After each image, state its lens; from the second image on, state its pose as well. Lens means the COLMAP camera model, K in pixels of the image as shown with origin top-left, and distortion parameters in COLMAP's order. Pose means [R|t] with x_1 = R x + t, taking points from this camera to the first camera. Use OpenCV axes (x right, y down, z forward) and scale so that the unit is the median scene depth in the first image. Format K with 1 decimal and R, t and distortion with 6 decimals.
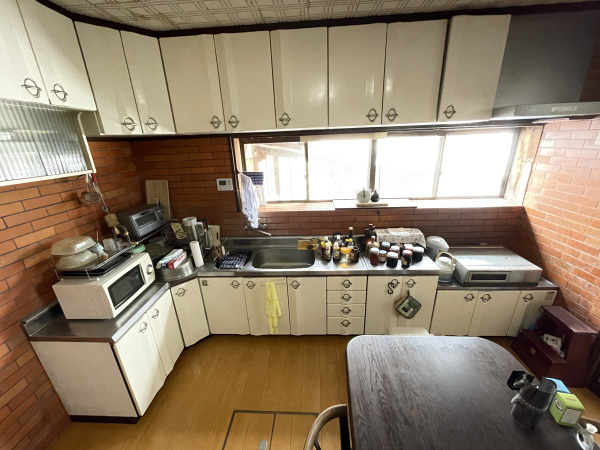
lens RADIAL K [[241.2, 0, 301.3], [0, 241.2, 225.0], [0, 0, 1]] dist [-0.003130, -0.000364]
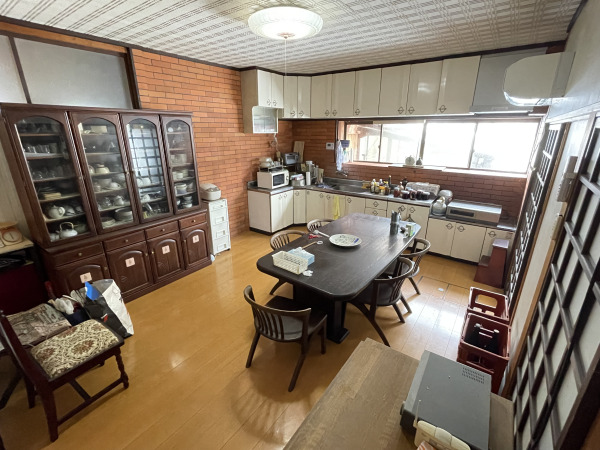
lens RADIAL K [[279.9, 0, 300.1], [0, 279.9, 224.0], [0, 0, 1]] dist [-0.002111, 0.000370]
pose [[0.831924, 0.211647, -0.512941, 0.818326], [-0.213122, 0.975373, 0.056797, 0.389619], [0.512330, 0.062068, 0.856543, -1.044765]]
